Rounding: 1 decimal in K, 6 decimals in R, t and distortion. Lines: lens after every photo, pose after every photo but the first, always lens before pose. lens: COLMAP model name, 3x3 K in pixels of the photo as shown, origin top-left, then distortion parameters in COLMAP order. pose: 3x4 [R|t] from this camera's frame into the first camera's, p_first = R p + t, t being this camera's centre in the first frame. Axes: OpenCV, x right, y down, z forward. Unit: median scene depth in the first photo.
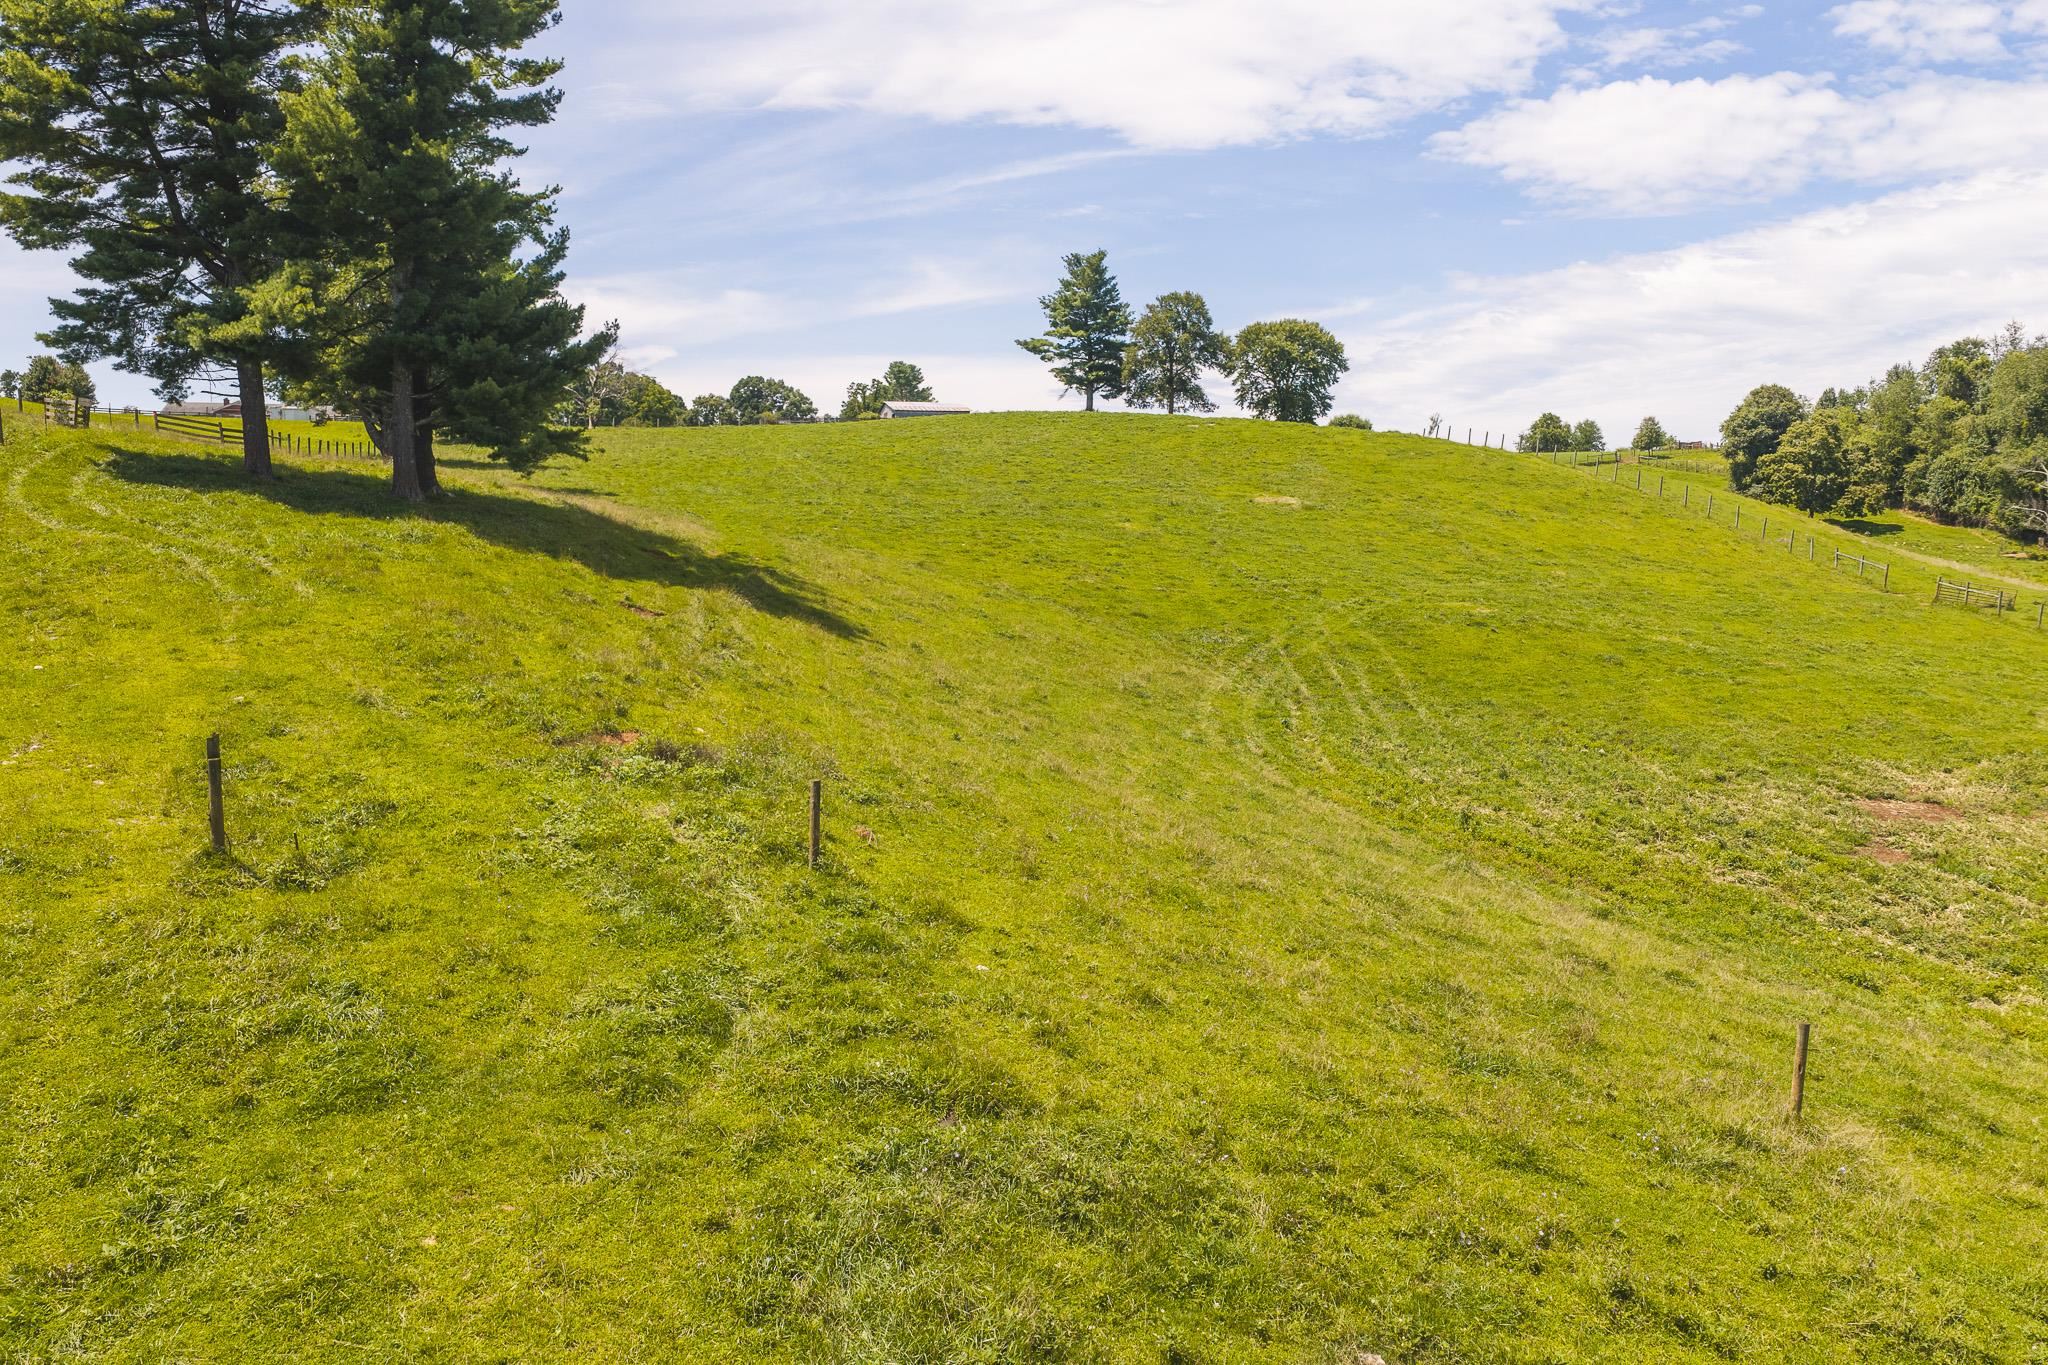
lens RADIAL K [[1698.1, 0, 1042.2], [0, 1698.1, 712.3], [0, 0, 1]] dist [0.013280, -0.012824]
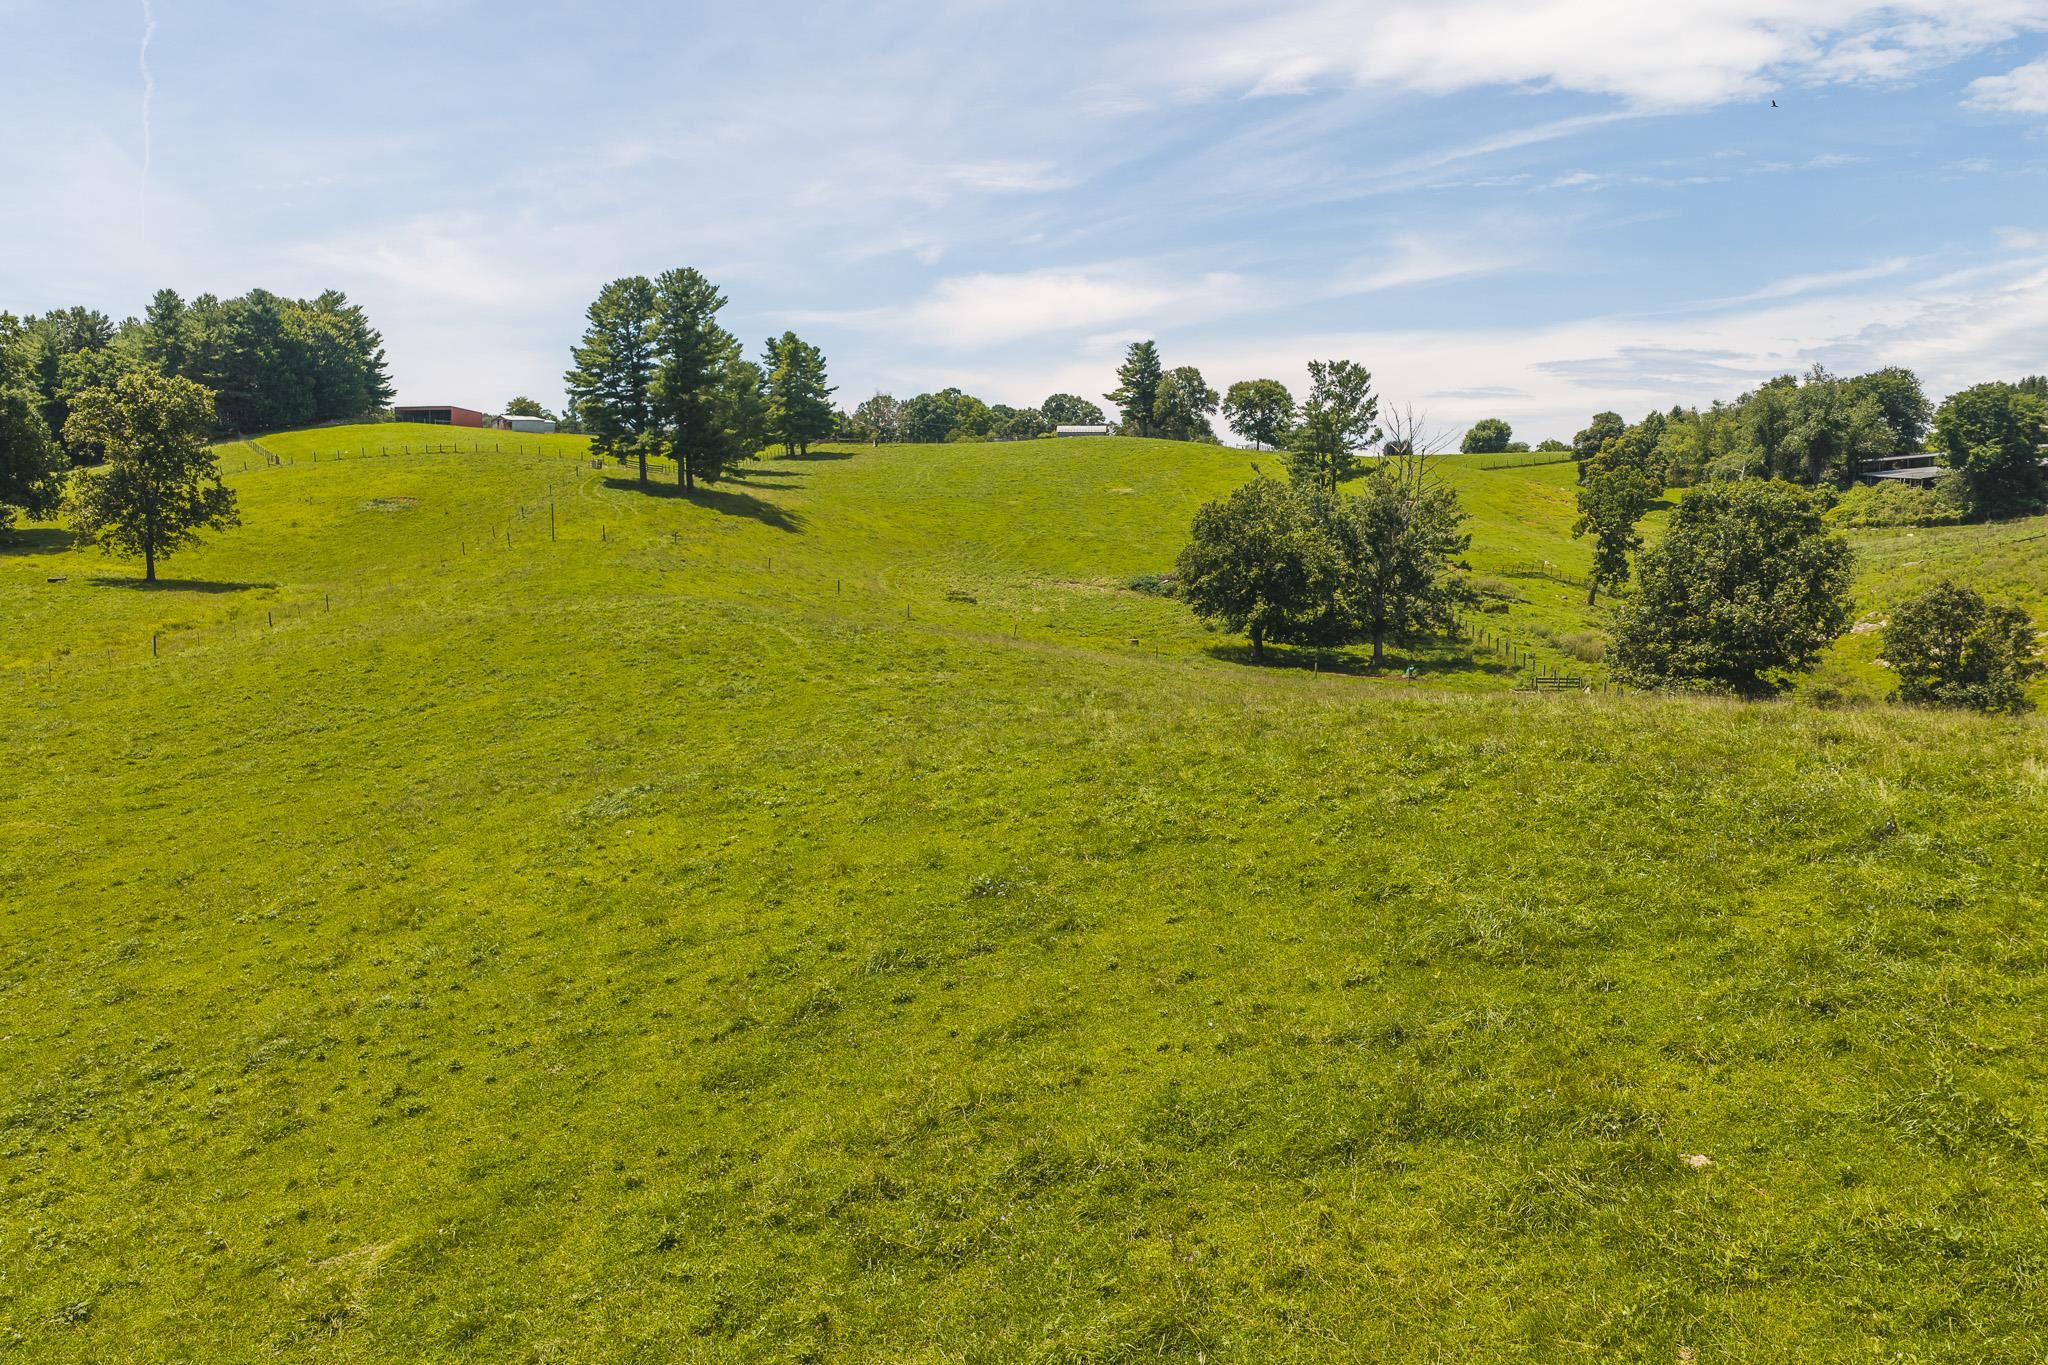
lens RADIAL K [[1698.1, 0, 1031.9], [0, 1698.1, 661.9], [0, 0, 1]] dist [0.013280, -0.012824]
pose [[0.961715, 0.029604, -0.272448, 0.364231], [-0.034520, 0.999316, -0.013266, 0.070509], [0.271869, 0.022163, 0.962079, -0.612532]]
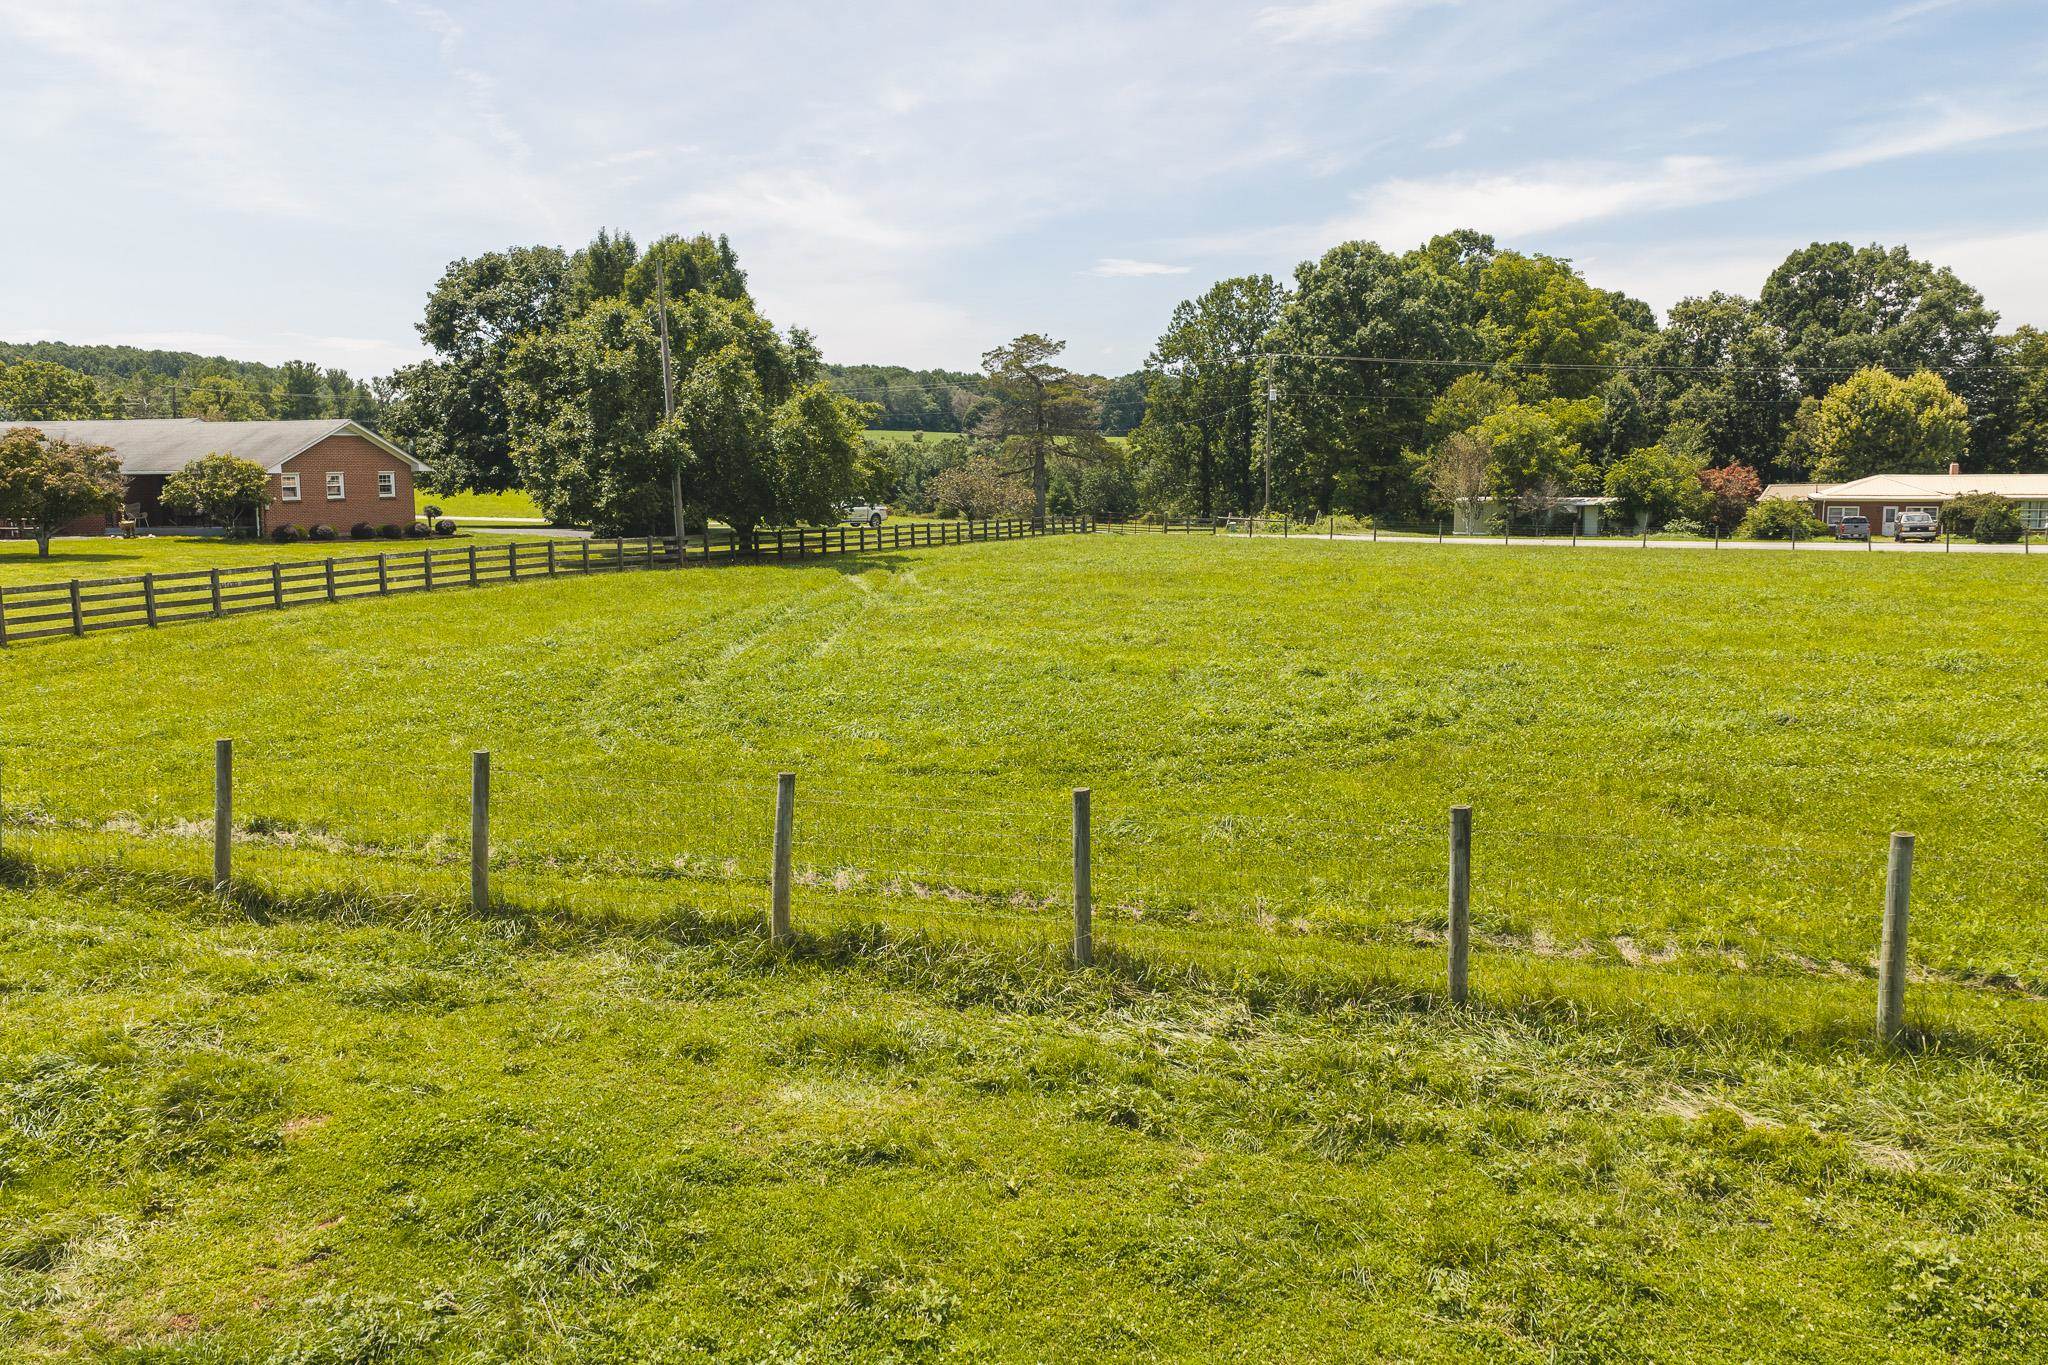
lens RADIAL K [[1698.1, 0, 1034.8], [0, 1698.1, 687.9], [0, 0, 1]] dist [0.013280, -0.012824]
pose [[0.847116, 0.062795, -0.527685, -0.210817], [-0.043036, 0.997839, 0.049656, -0.199813], [0.529663, -0.019355, 0.847988, 1.065748]]
